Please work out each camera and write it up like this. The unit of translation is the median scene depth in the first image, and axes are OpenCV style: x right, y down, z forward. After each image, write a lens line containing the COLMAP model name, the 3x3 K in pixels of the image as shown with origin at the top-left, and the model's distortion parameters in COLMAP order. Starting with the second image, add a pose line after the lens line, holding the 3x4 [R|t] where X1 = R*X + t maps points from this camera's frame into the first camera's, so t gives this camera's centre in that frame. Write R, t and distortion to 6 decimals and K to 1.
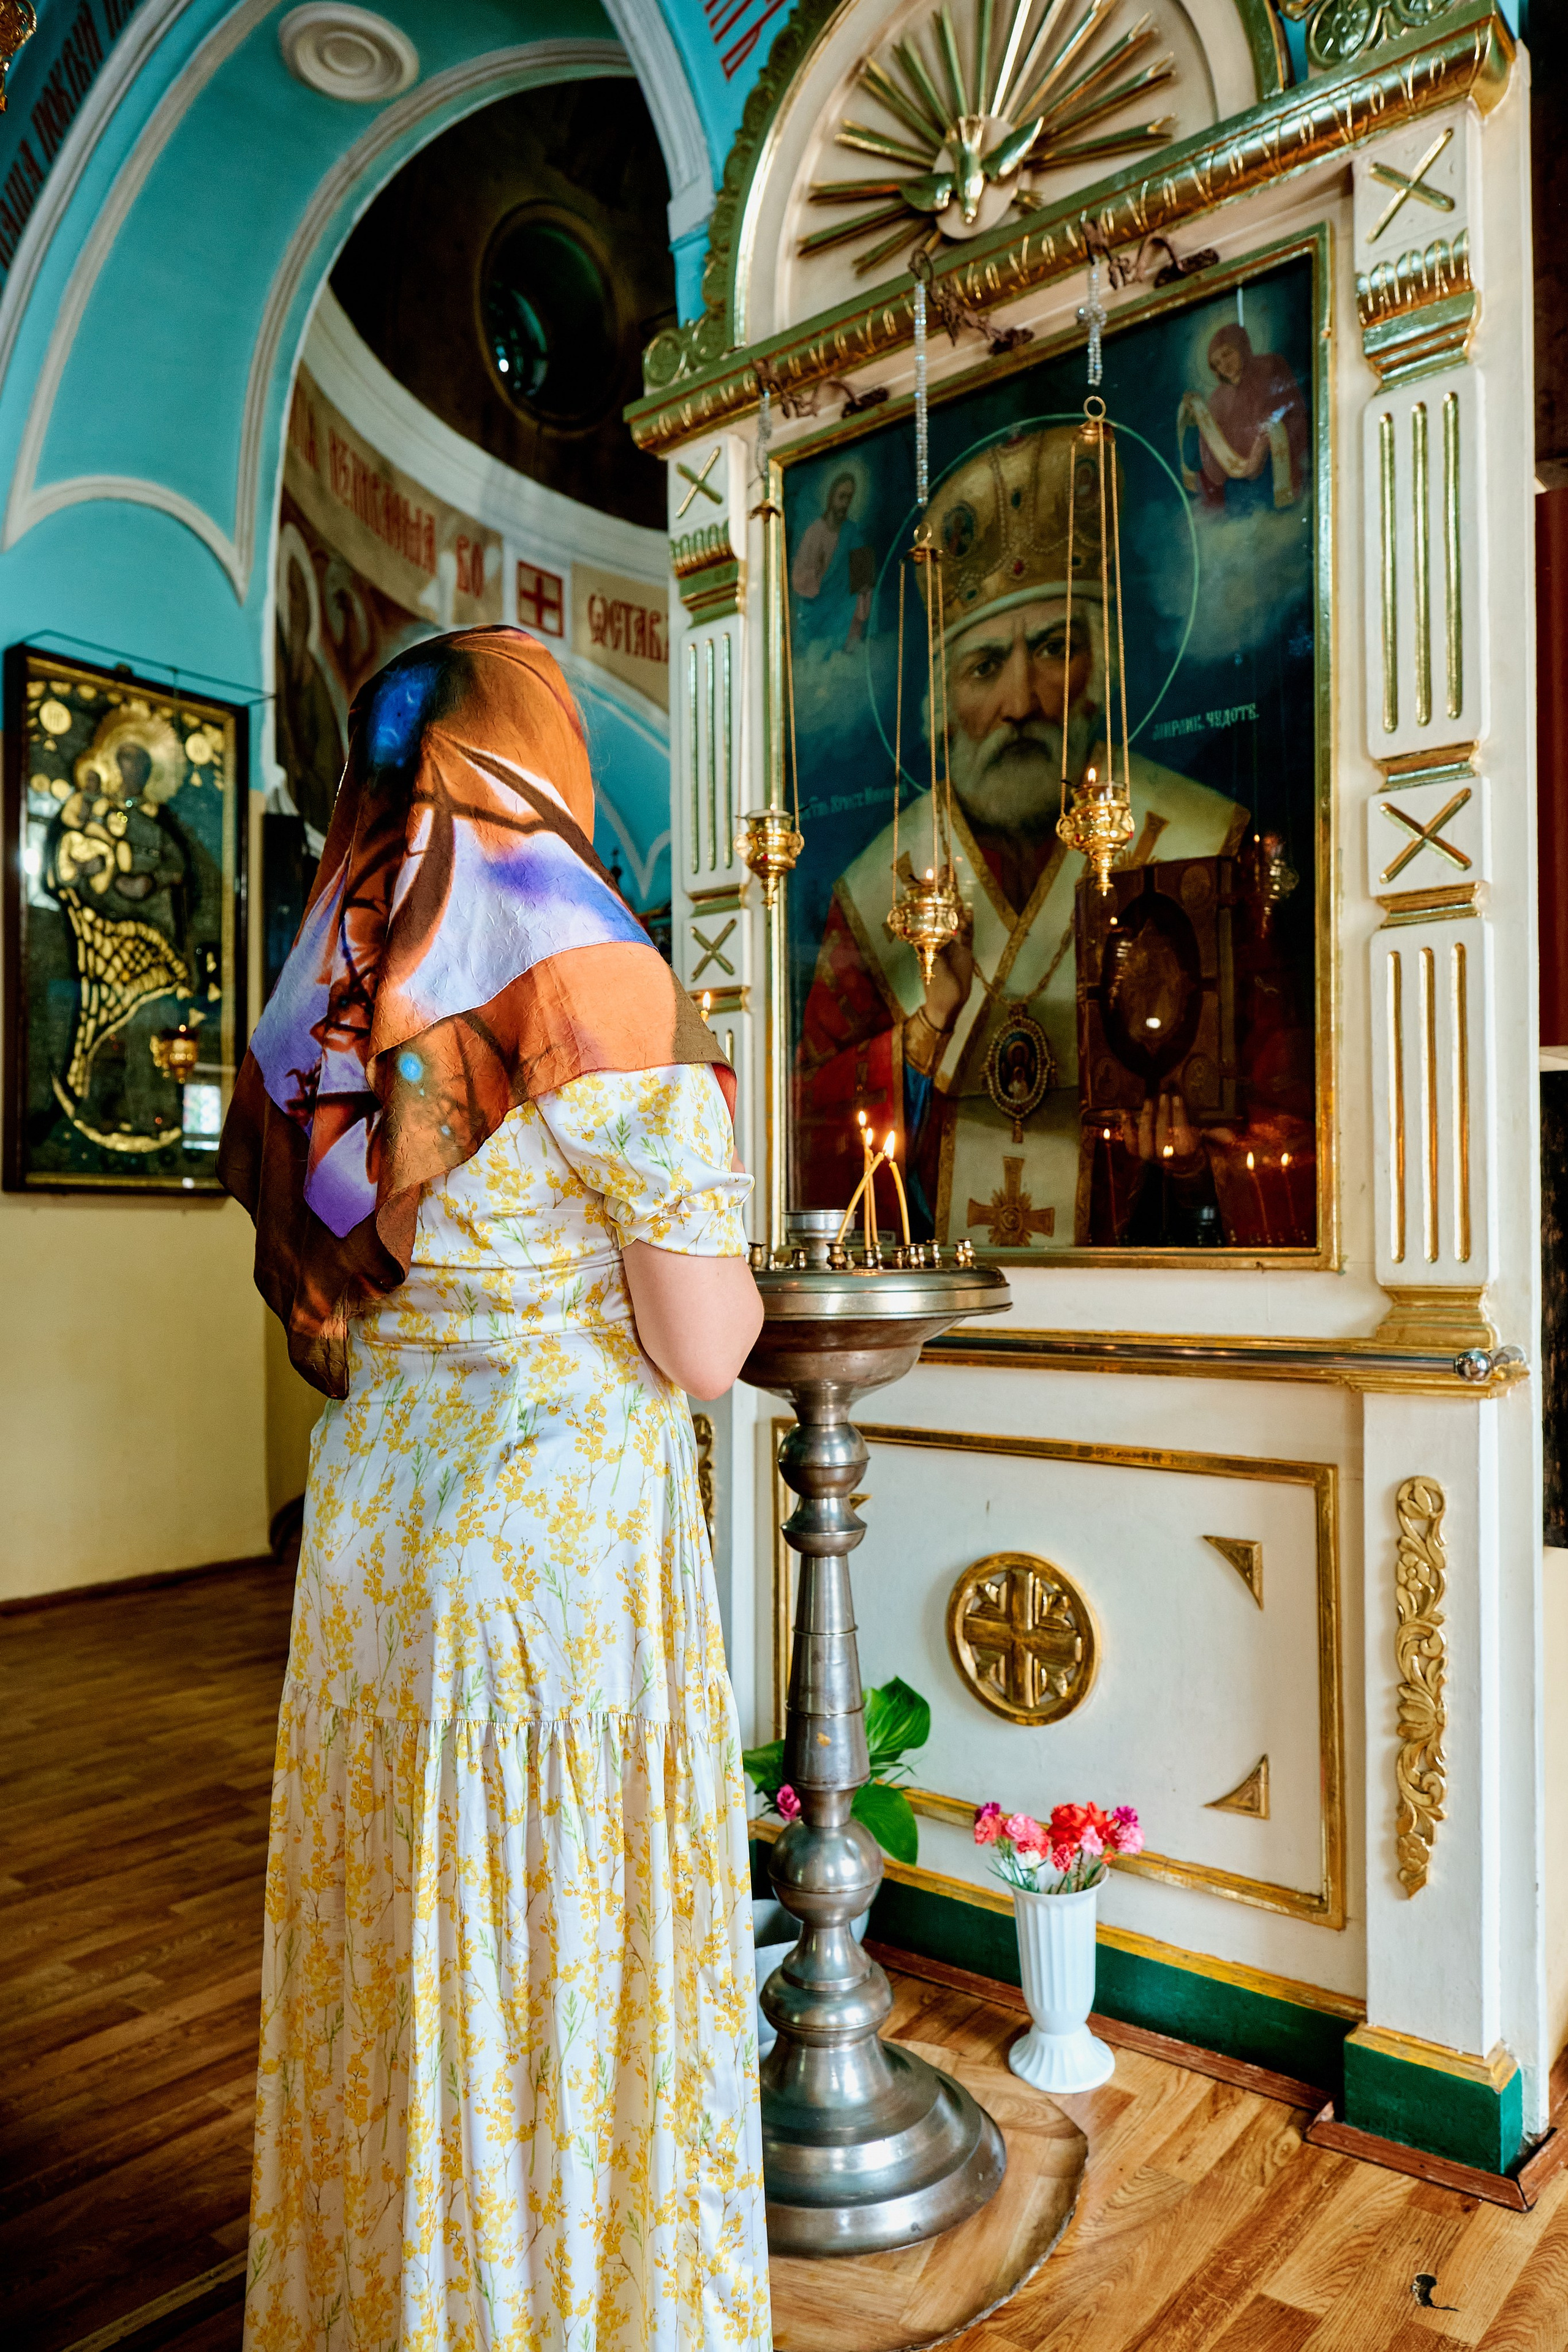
lens RADIAL K [[1646.7, 0, 817.1], [0, 1646.7, 1208.2], [0, 0, 1]] dist [0.008120, -0.003233]
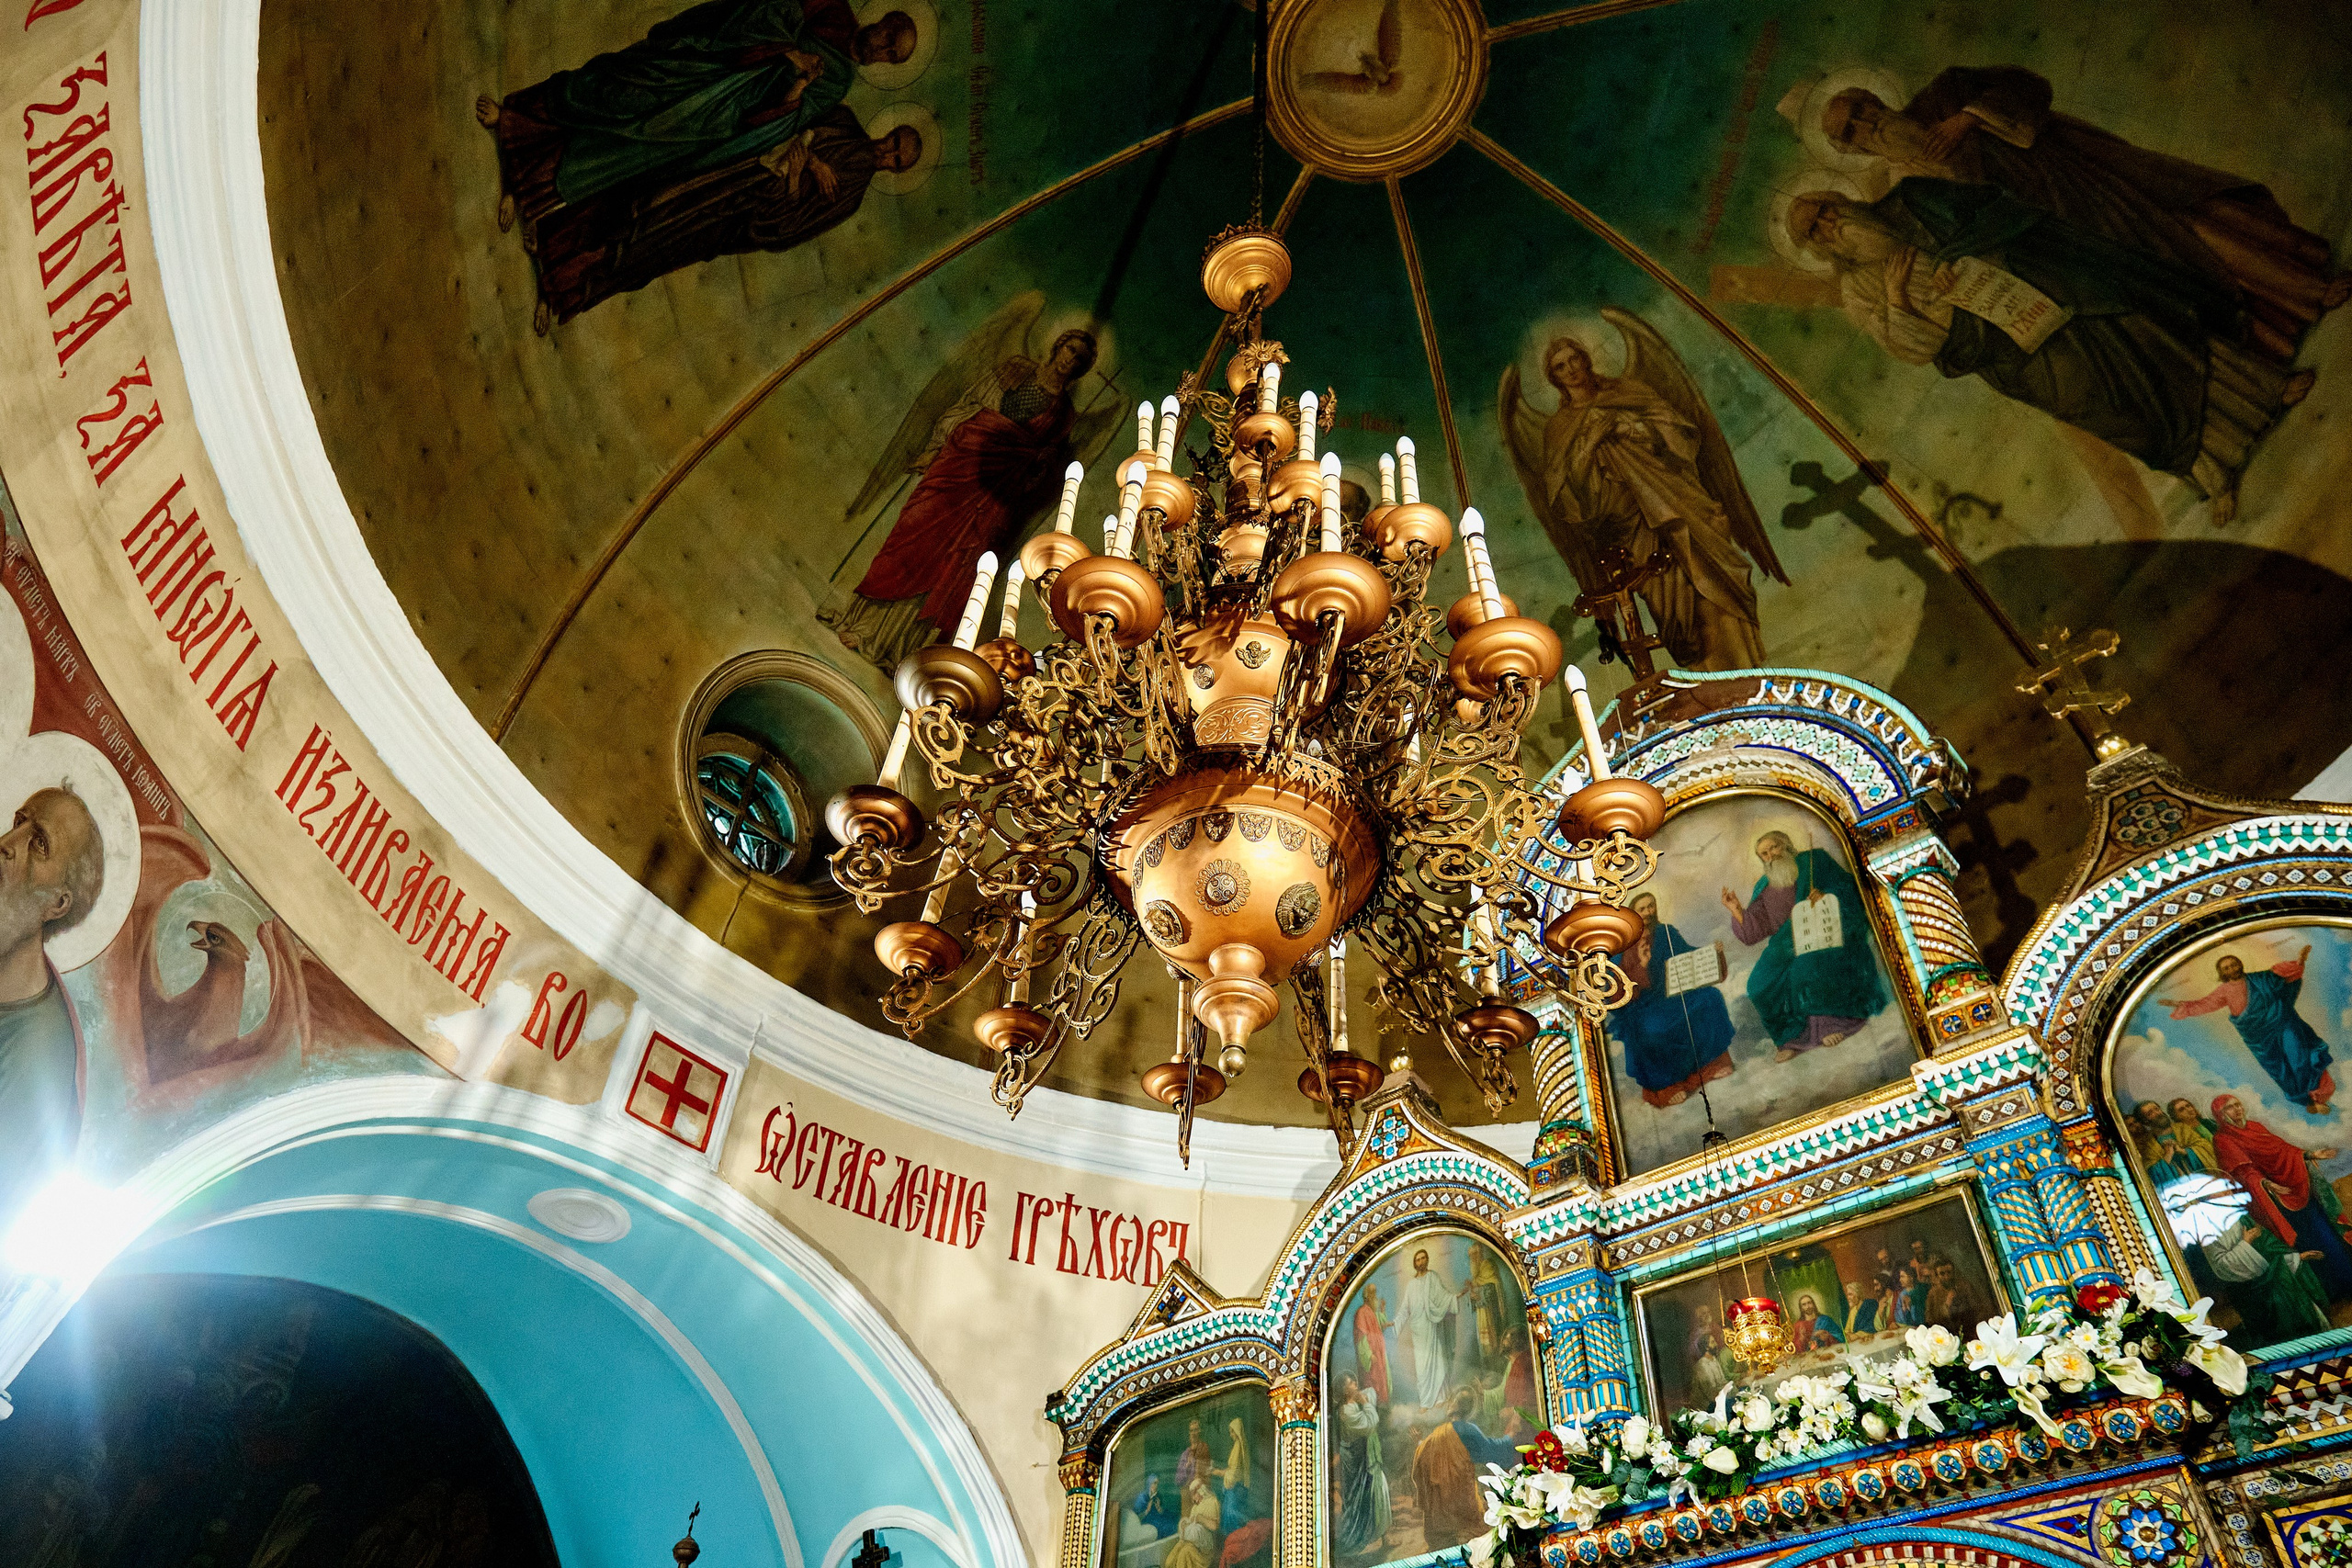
lens RADIAL K [[1578.7, 0, 1165.7], [0, 1578.7, 783.7], [0, 0, 1]] dist [0.007011, 0.001661]
pose [[0.996360, 0.003749, -0.085168, 0.266922], [-0.062666, 0.709530, -0.701883, -0.136202], [0.057798, 0.704665, 0.707182, 1.847265]]
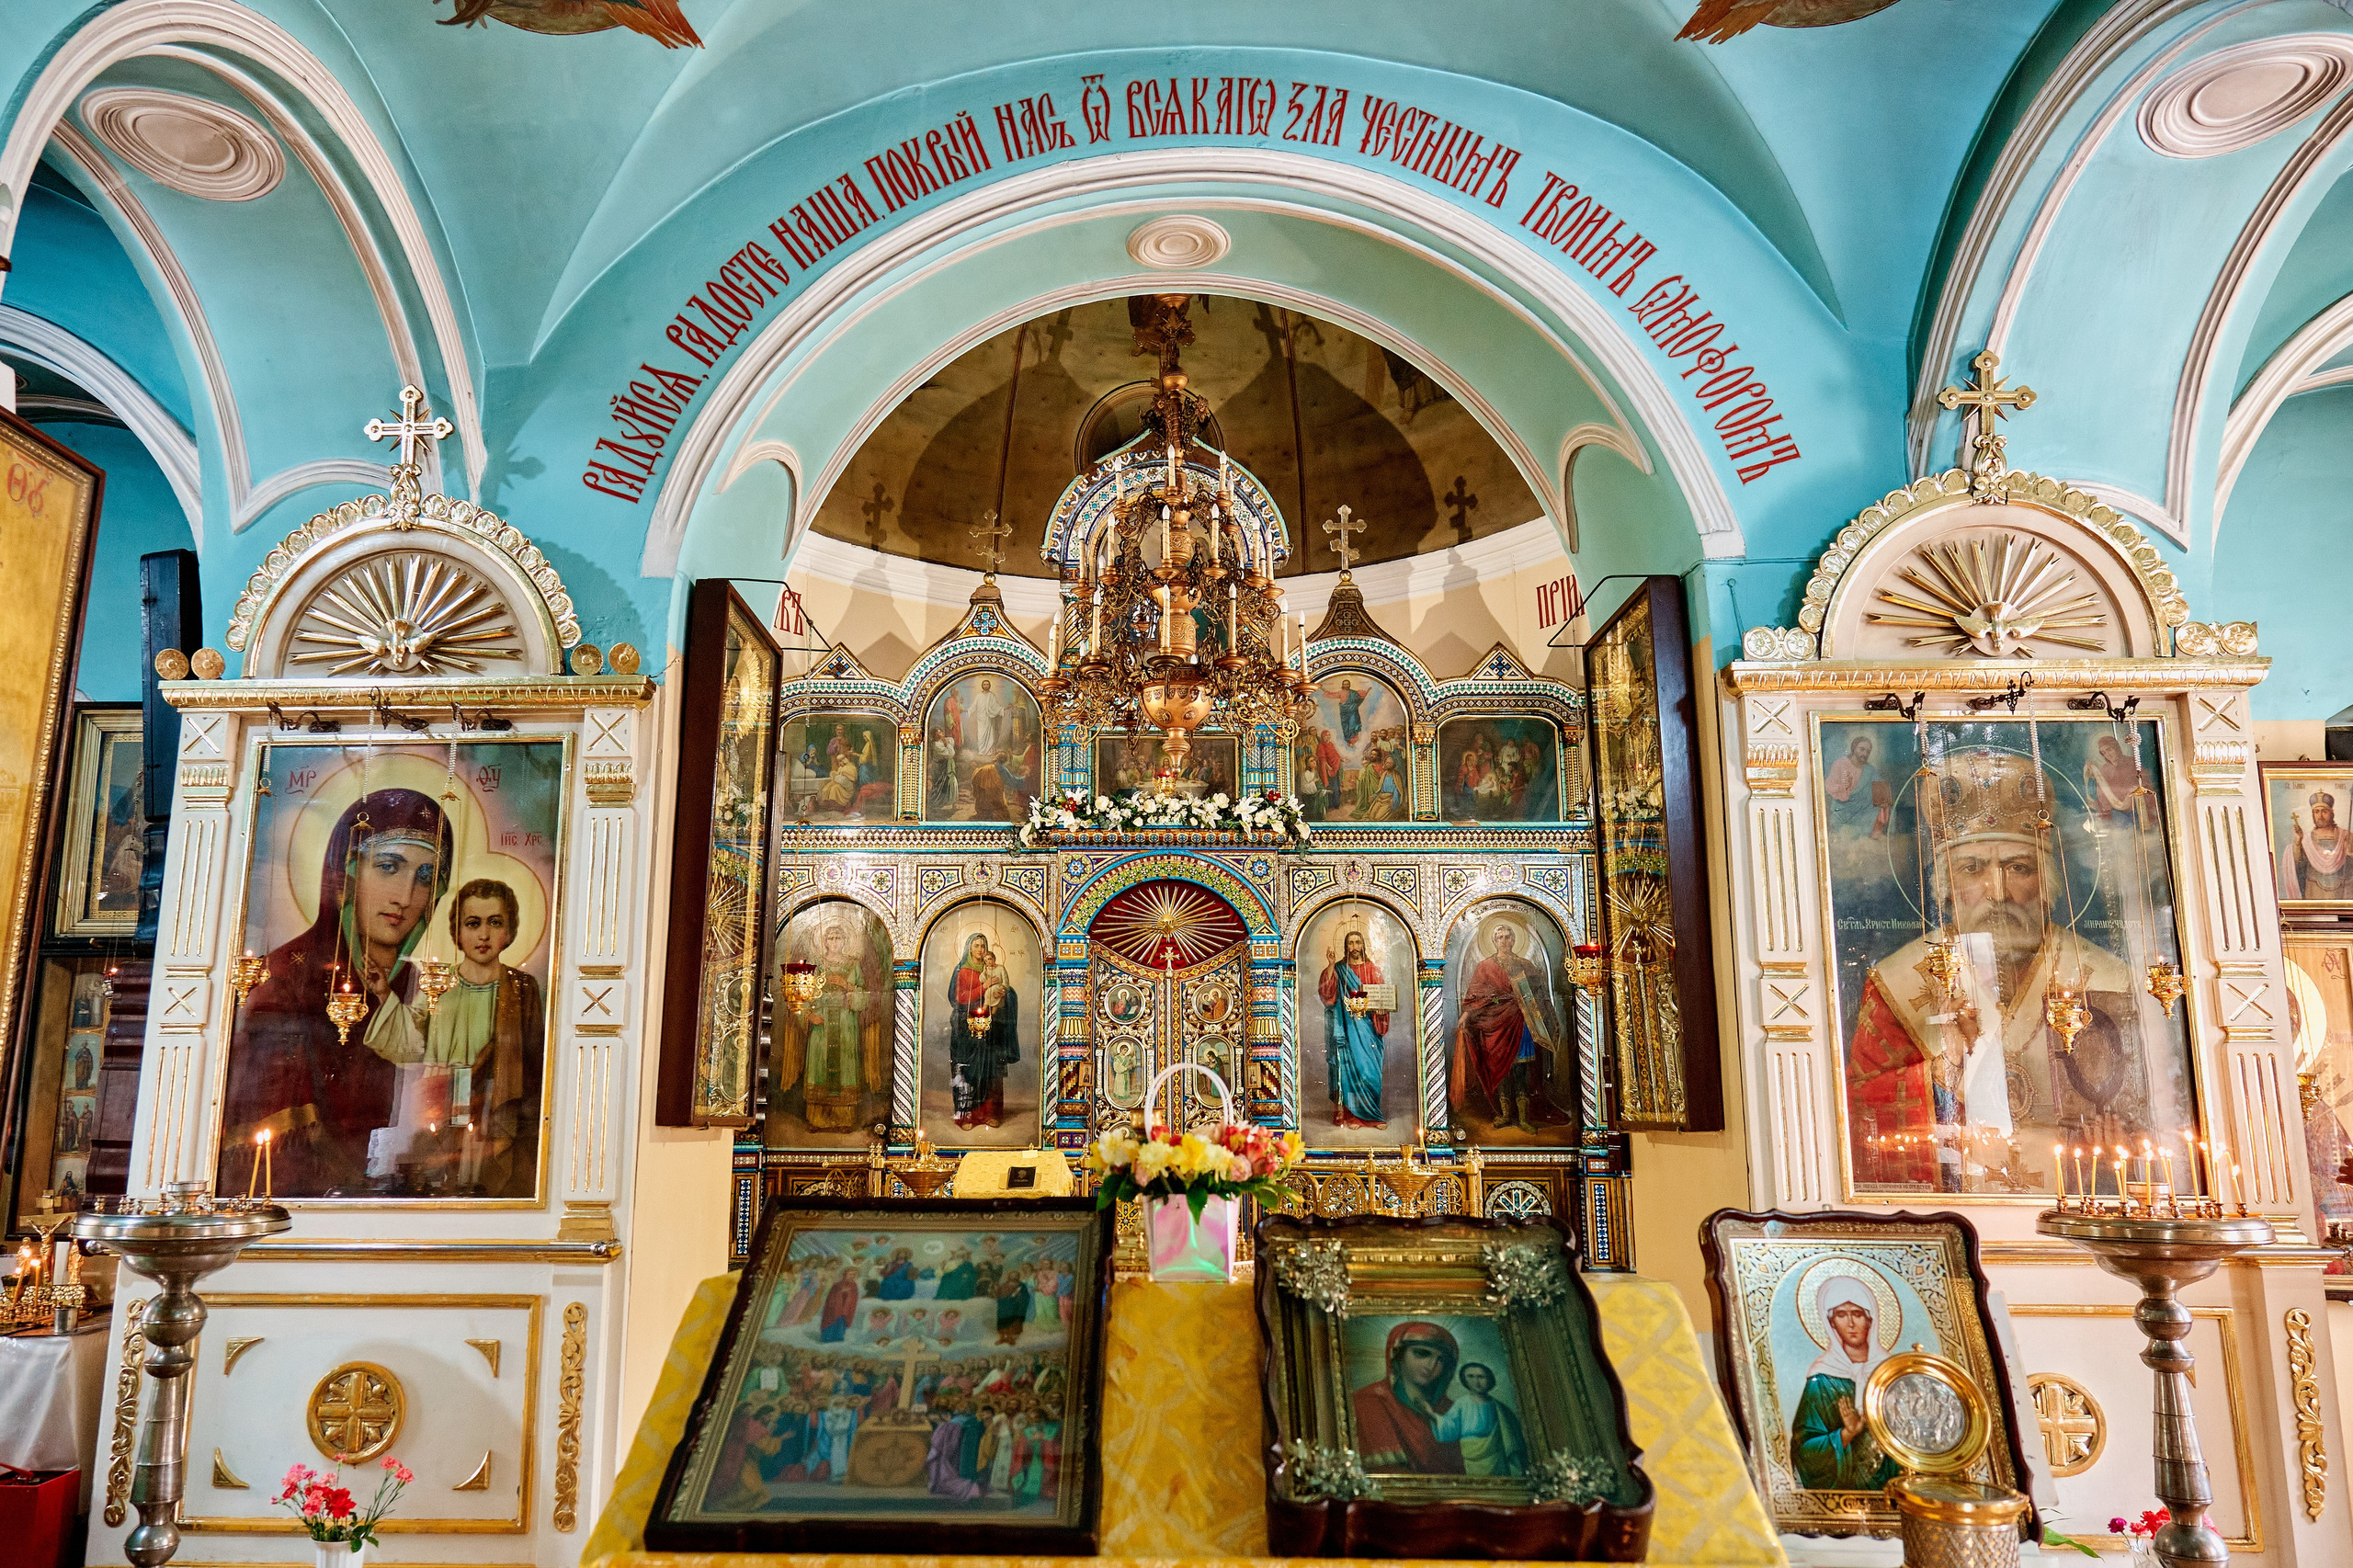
lens RADIAL K [[1617.7, 0, 1124.0], [0, 1617.7, 792.7], [0, 0, 1]] dist [0.016126, 0.001307]
pose [[0.783604, 0.129020, 0.607716, -1.894760], [-0.016468, 0.982168, -0.187284, -0.060544], [-0.621043, 0.136749, 0.771755, 0.194258]]
